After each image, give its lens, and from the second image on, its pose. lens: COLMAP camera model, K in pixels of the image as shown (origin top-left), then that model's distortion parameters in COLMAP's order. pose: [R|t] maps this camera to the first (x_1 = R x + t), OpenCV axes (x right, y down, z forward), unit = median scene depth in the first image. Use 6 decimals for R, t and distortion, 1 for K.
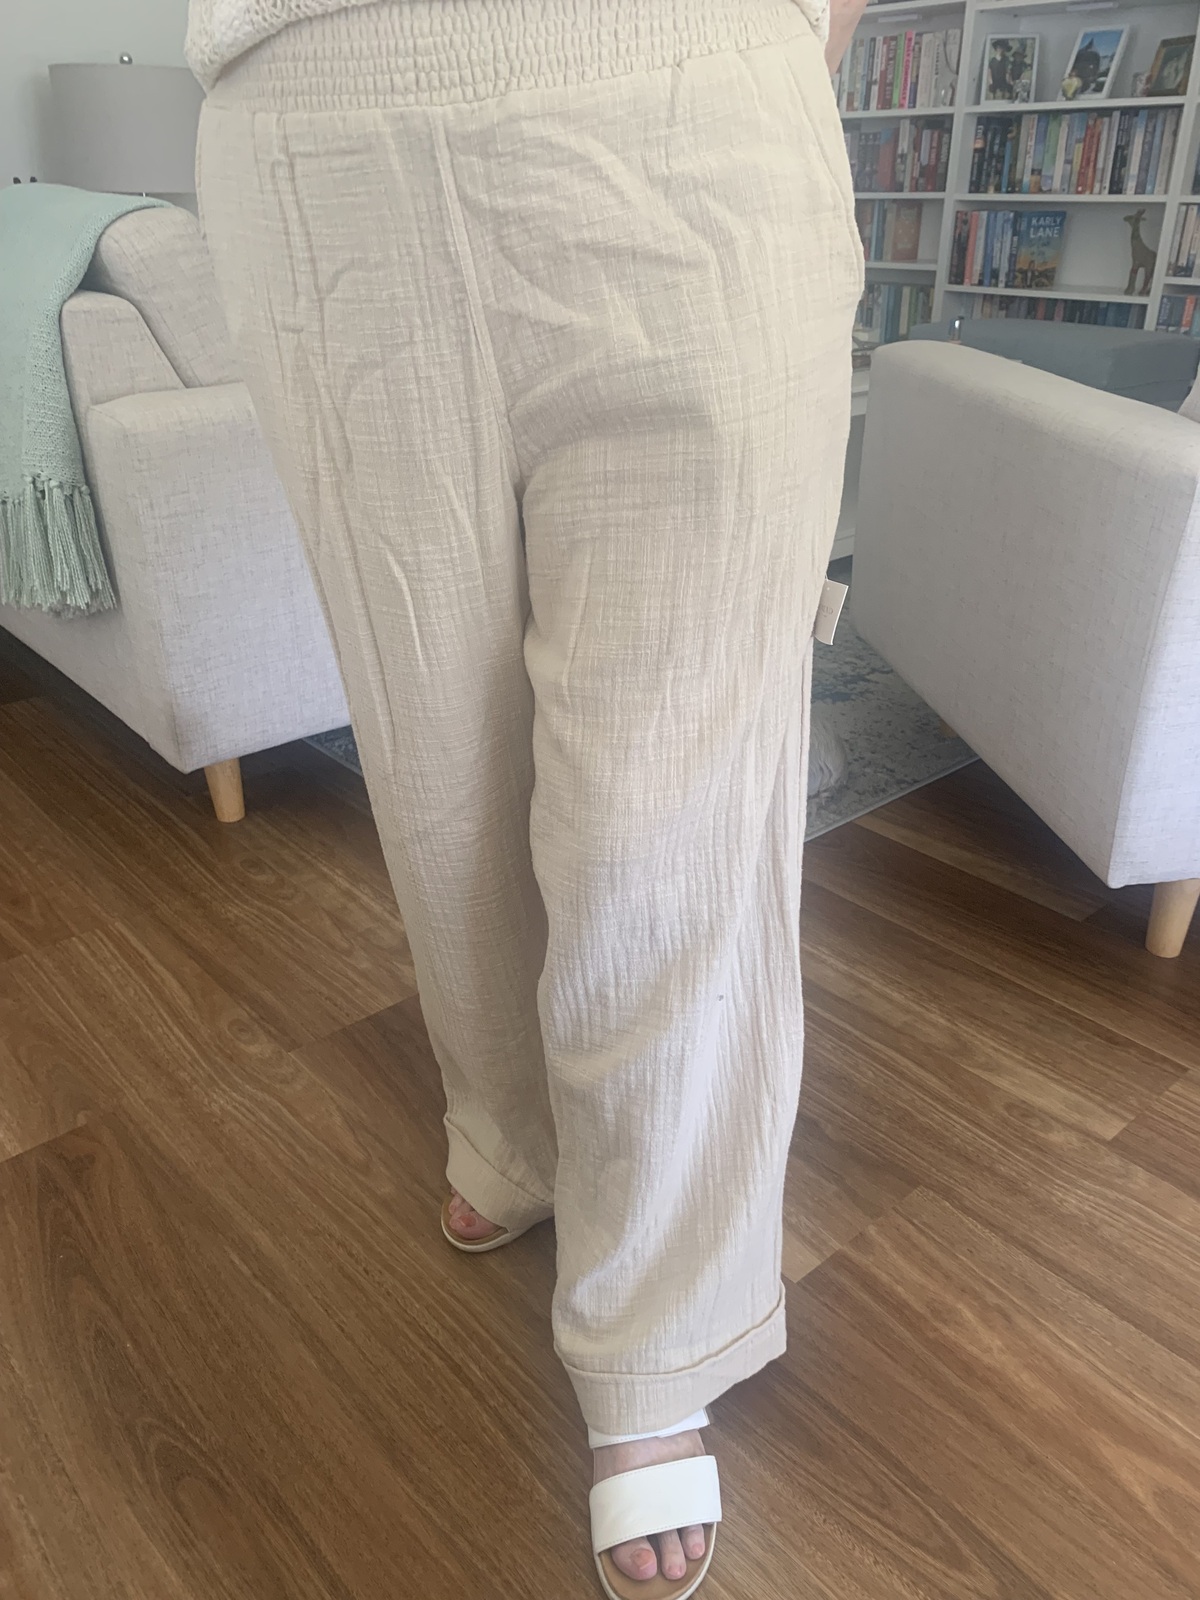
lens RADIAL K [[1235.4, 0, 598.8], [0, 1235.4, 805.7], [0, 0, 1]] dist [-0.007040, -0.001685]
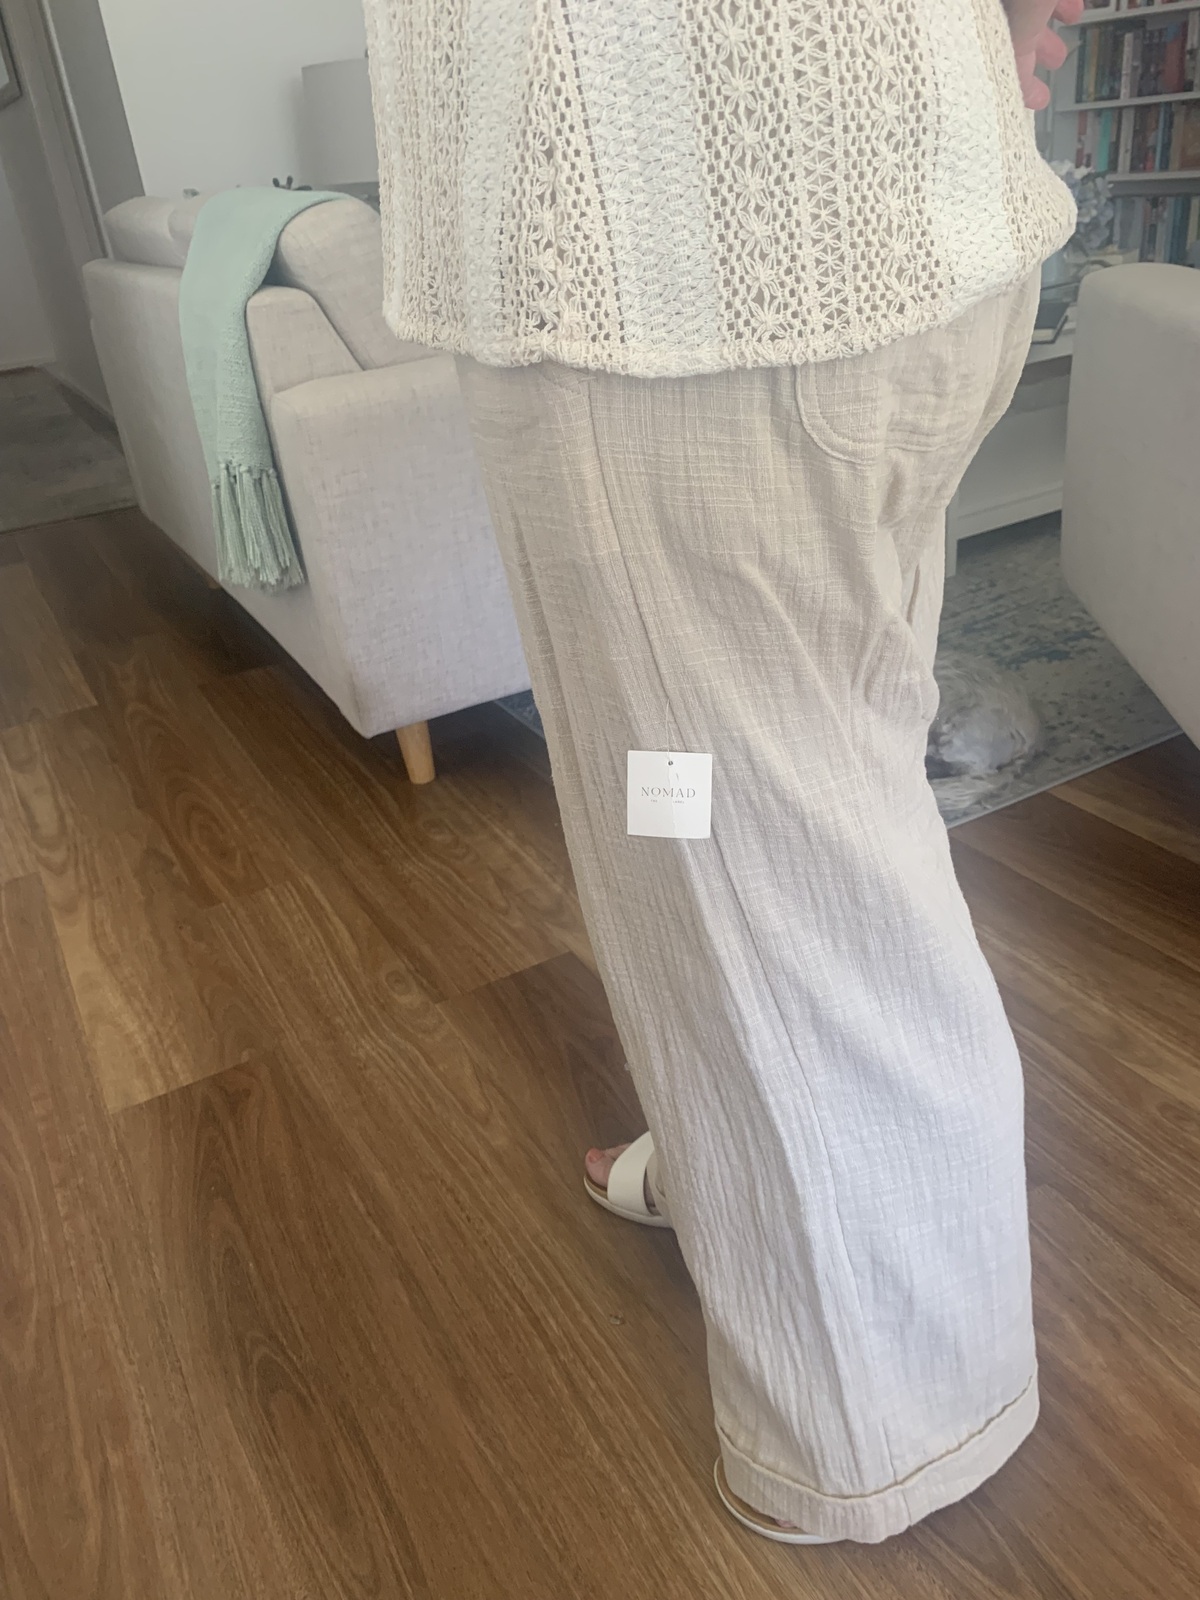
lens RADIAL K [[1235.4, 0, 590.1], [0, 1235.4, 802.0], [0, 0, 1]] dist [-0.007040, -0.001685]
pose [[0.971697, 0.016267, -0.235670, 0.115937], [-0.008881, 0.999437, 0.032365, -0.007851], [0.236064, -0.029355, 0.971294, 0.013827]]
